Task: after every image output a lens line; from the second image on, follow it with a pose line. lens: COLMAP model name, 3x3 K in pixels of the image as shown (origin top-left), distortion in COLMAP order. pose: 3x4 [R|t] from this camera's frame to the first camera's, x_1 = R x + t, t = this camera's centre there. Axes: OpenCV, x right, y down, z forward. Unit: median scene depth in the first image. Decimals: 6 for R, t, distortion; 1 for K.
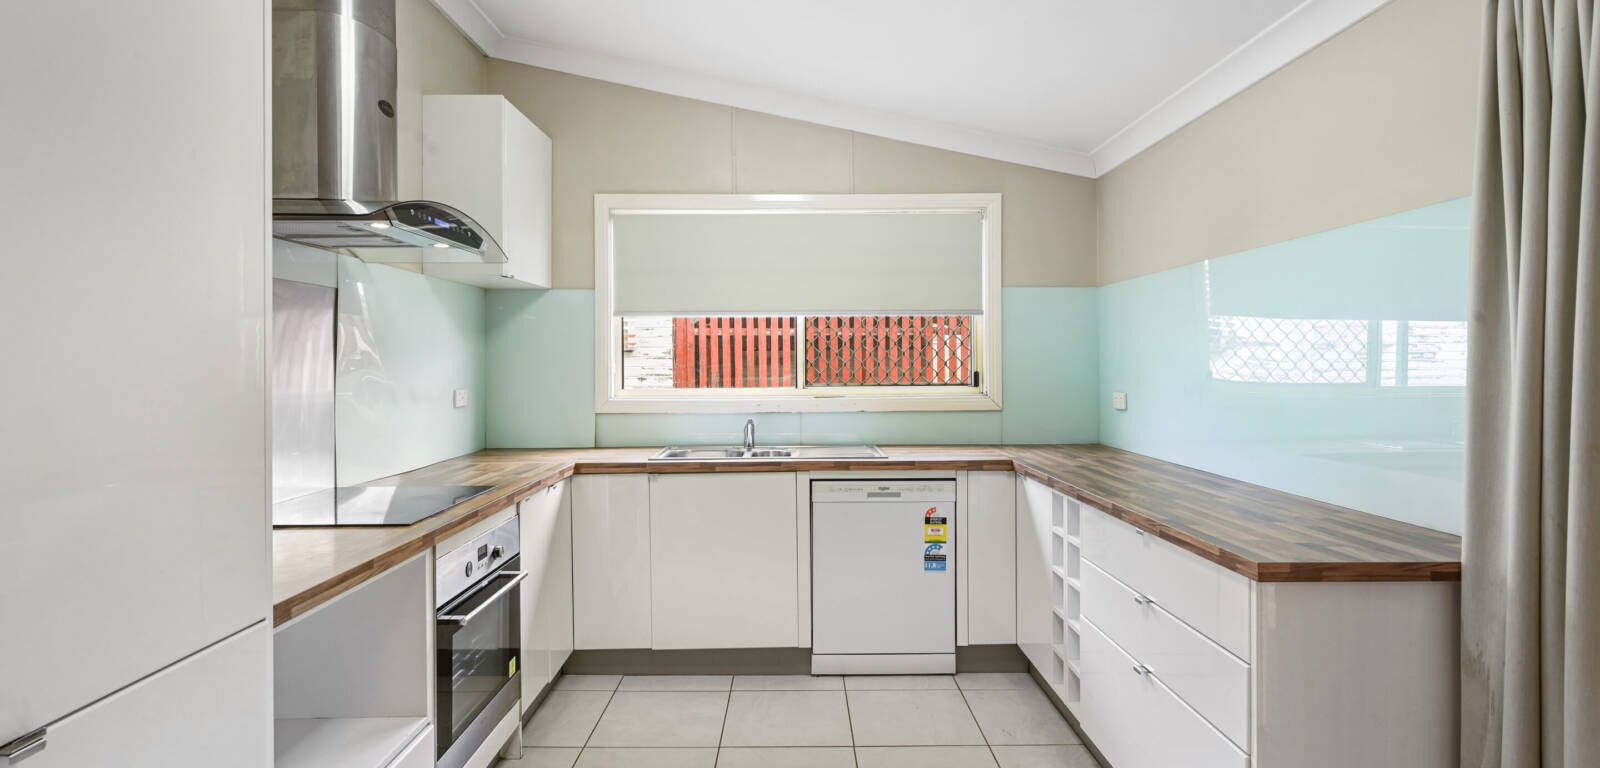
lens RADIAL K [[764.2, 0, 800.6], [0, 764.2, 355.8], [0, 0, 1]] dist [-0.001192, -0.000191]
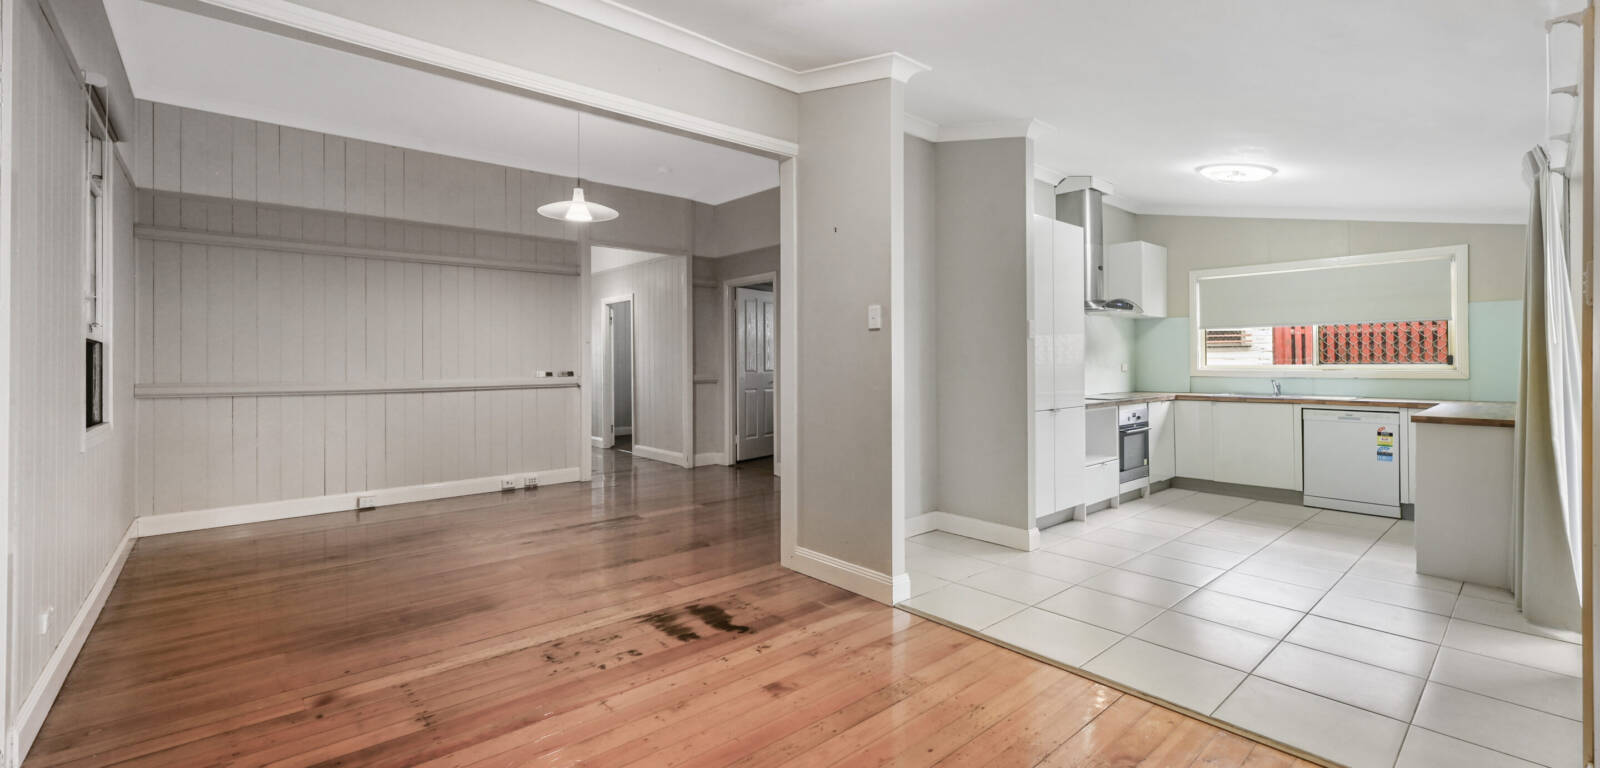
lens RADIAL K [[655.1, 0, 800.4], [0, 655.1, 357.6], [0, 0, 1]] dist [-0.000168, 0.000094]
pose [[0.647840, -0.003074, -0.761770, 0.472101], [0.008453, 0.999959, 0.003154, 0.011320], [0.761730, -0.008483, 0.647839, -1.129997]]
